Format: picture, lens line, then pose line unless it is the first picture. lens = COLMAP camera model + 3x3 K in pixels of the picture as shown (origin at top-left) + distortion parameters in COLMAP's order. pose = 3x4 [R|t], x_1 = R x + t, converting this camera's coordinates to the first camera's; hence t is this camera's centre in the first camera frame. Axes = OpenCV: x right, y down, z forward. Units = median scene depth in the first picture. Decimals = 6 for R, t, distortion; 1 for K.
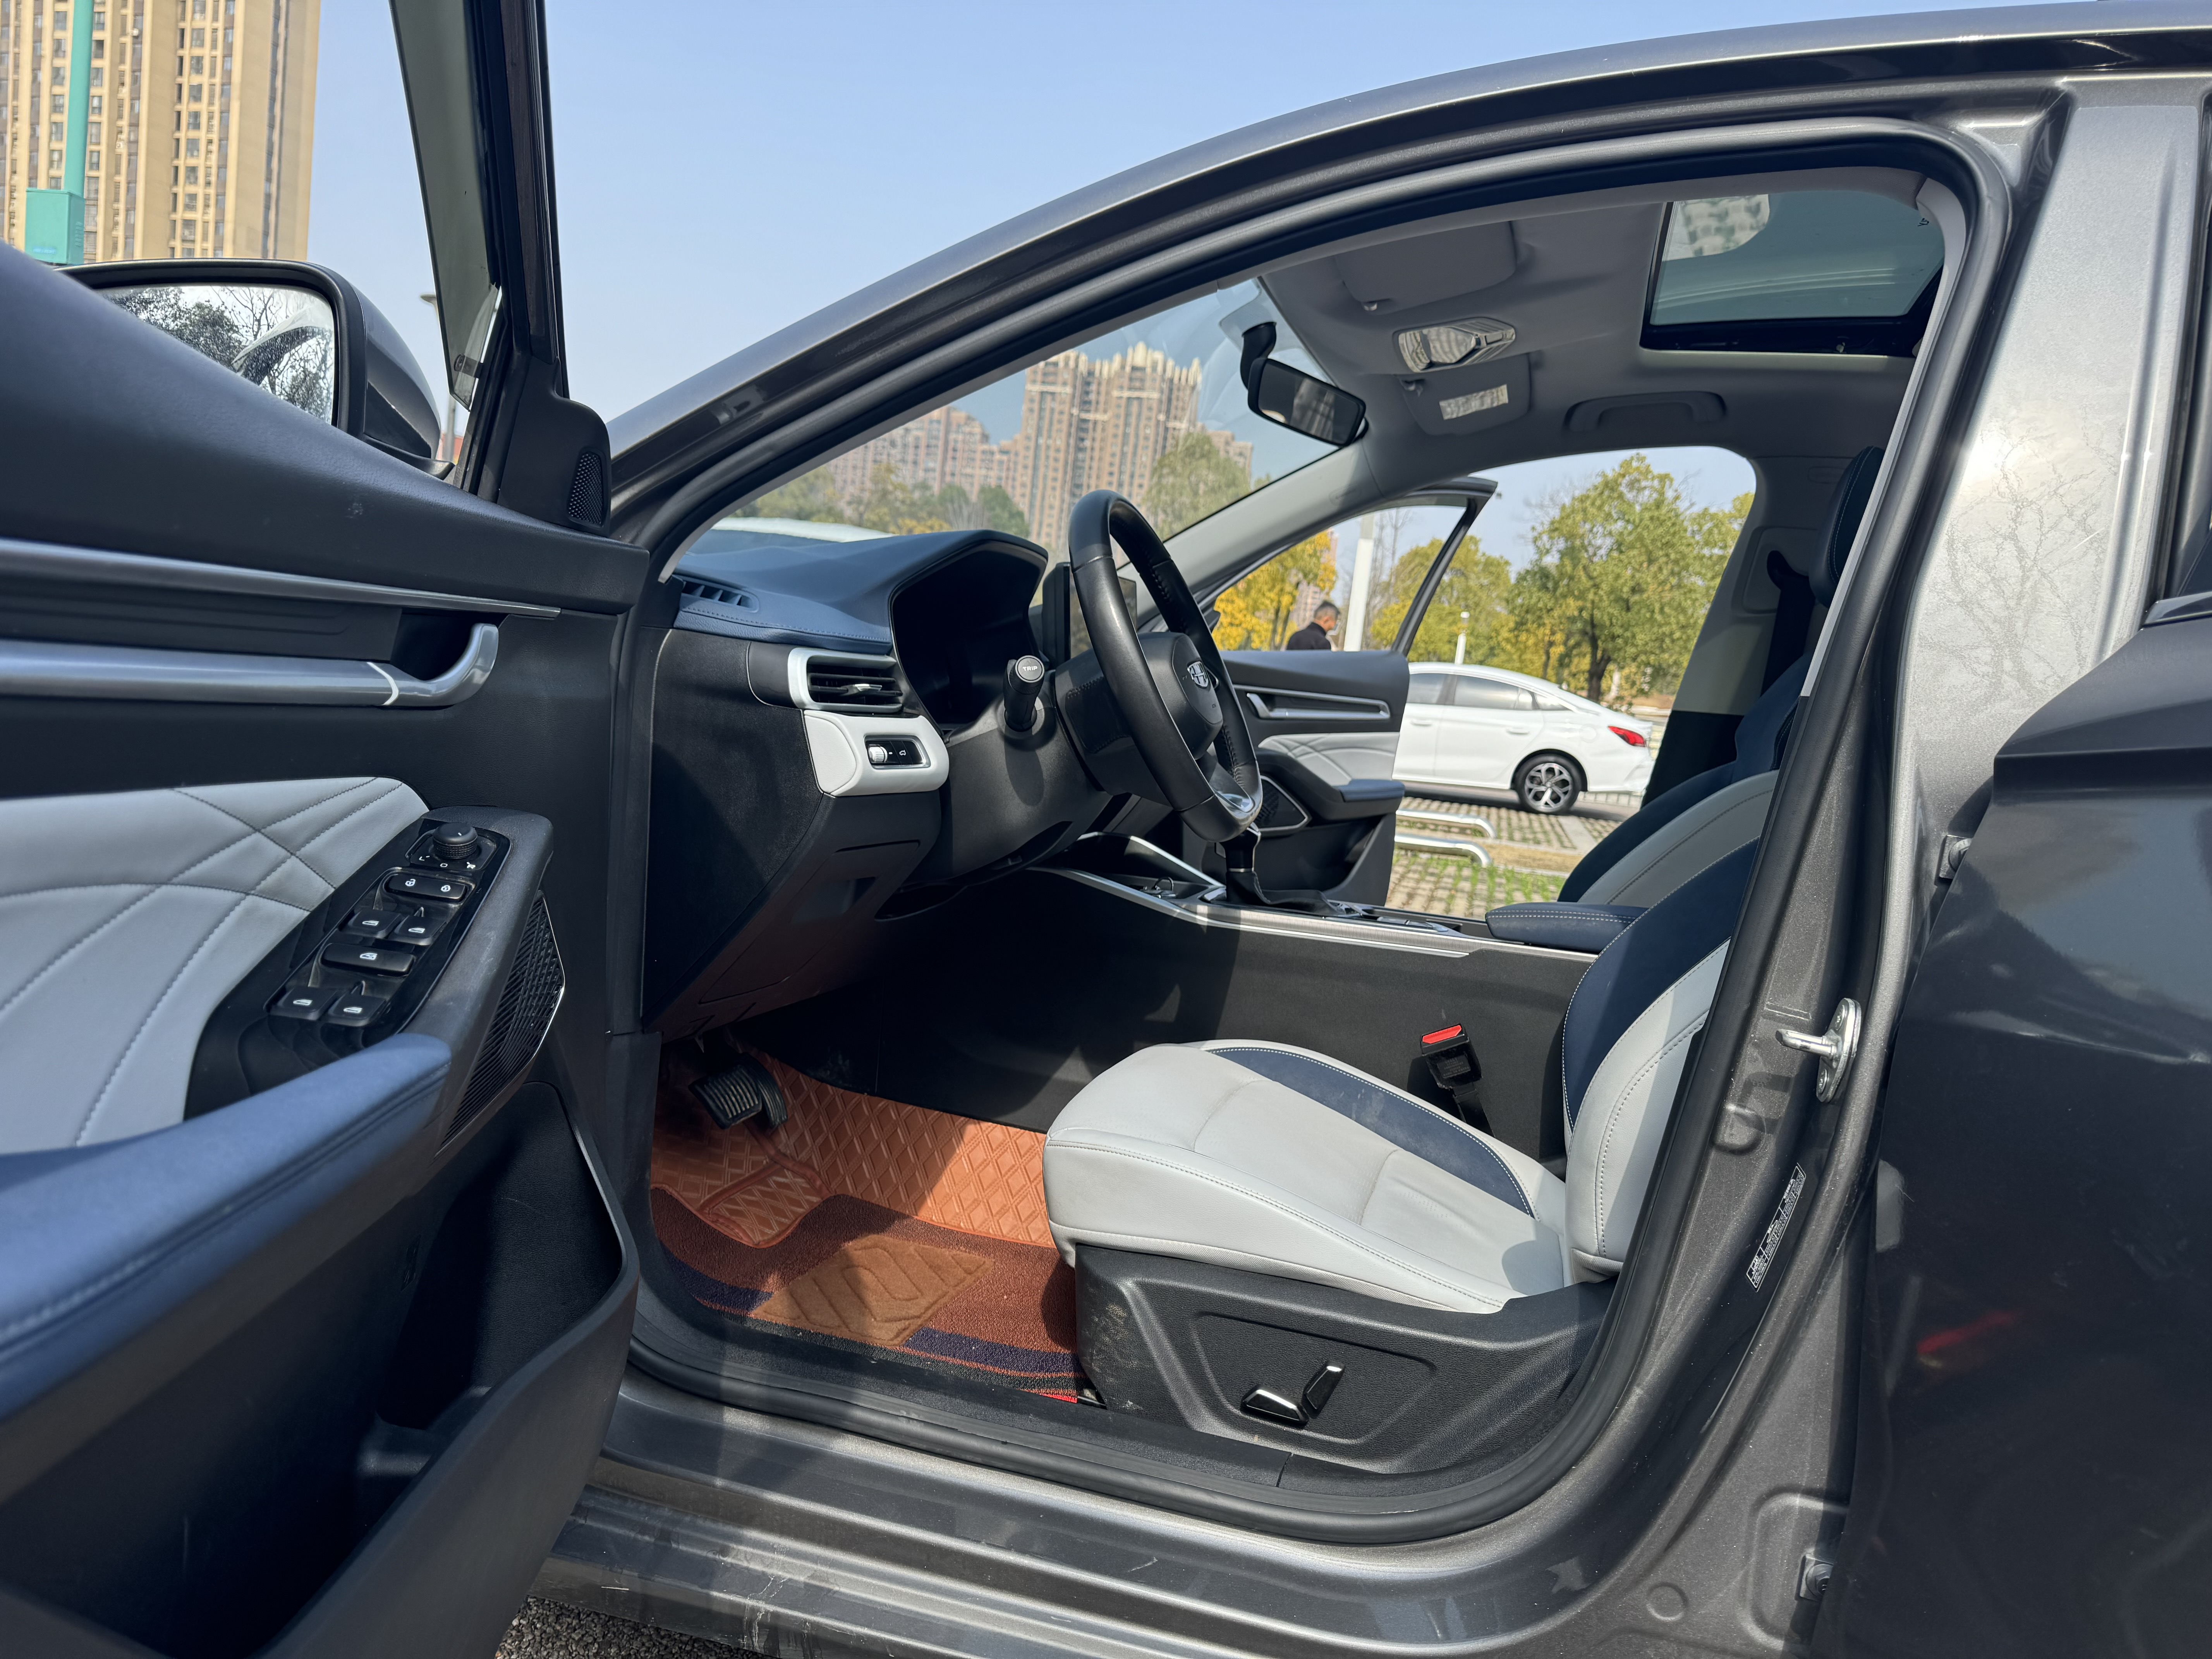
lens RADIAL K [[1568.8, 0, 1112.3], [0, 1568.8, 829.9], [0, 0, 1]] dist [0.005364, 0.003756]
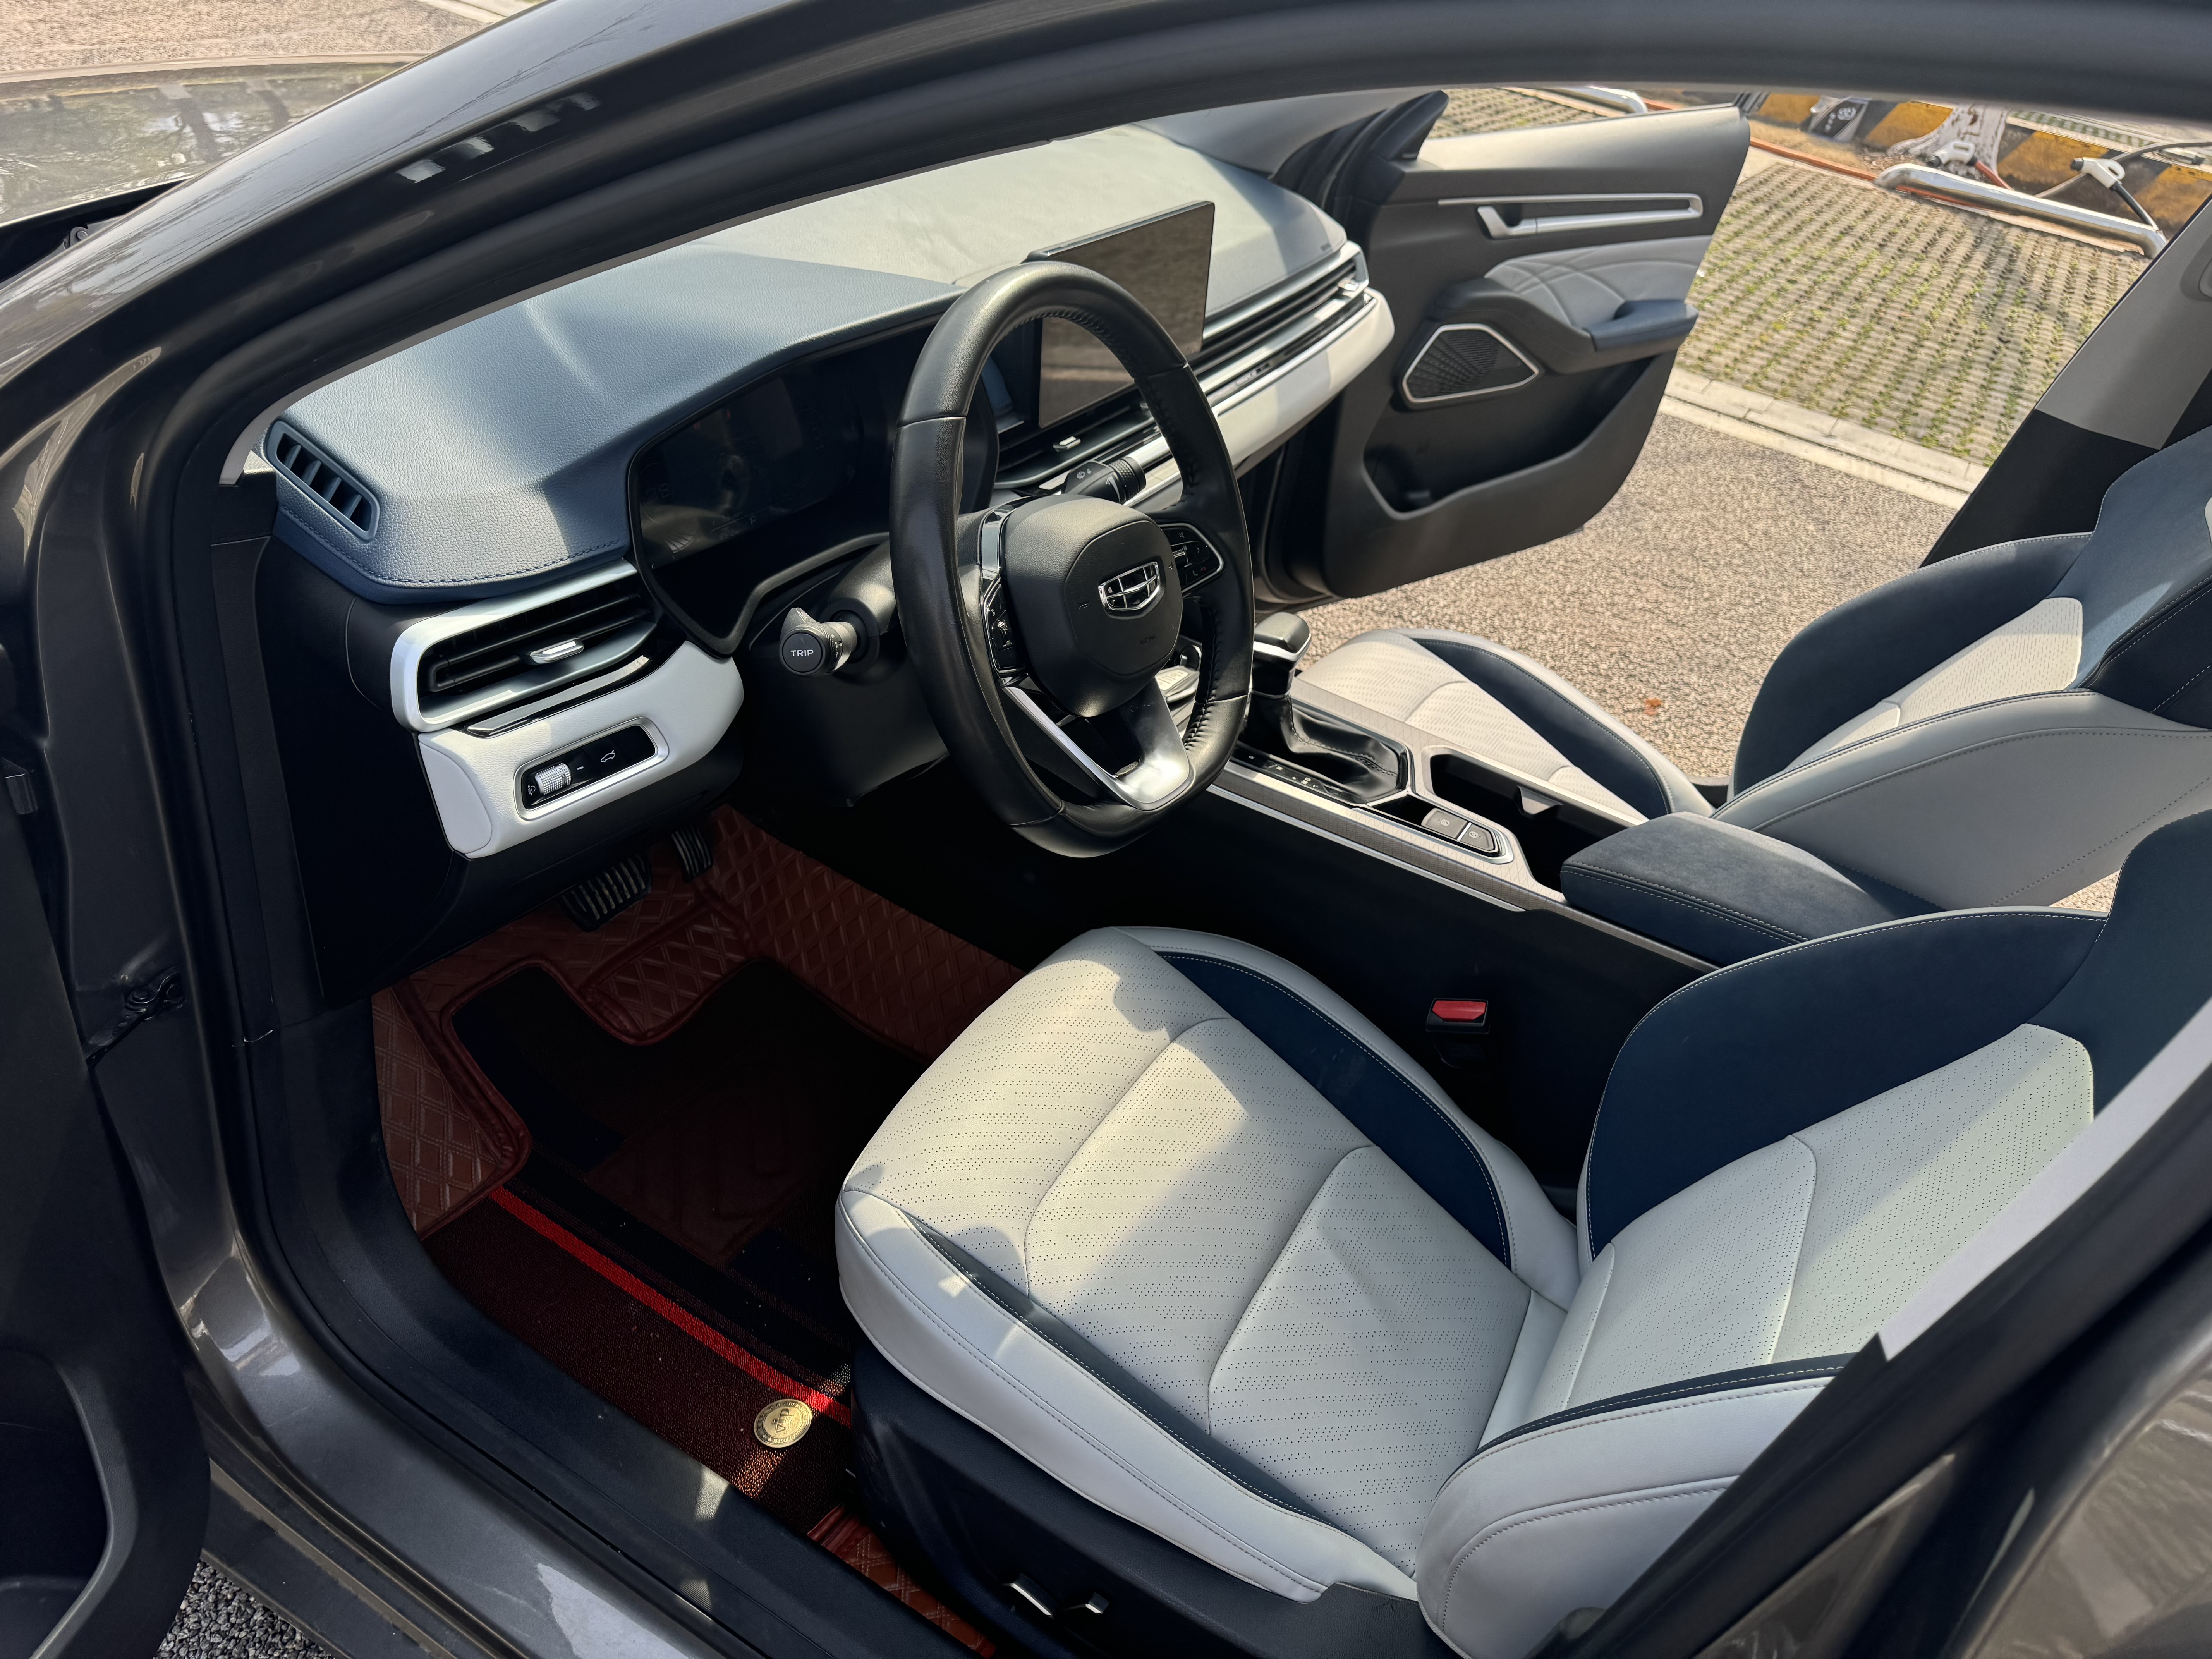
lens RADIAL K [[1557.4, 0, 1159.1], [0, 1557.4, 818.7], [0, 0, 1]] dist [0.047458, -0.027462]
pose [[0.974847, 0.181603, -0.129208, 0.137690], [-0.101433, 0.877709, 0.468336, -0.265719], [0.198458, -0.443450, 0.874052, 0.325232]]
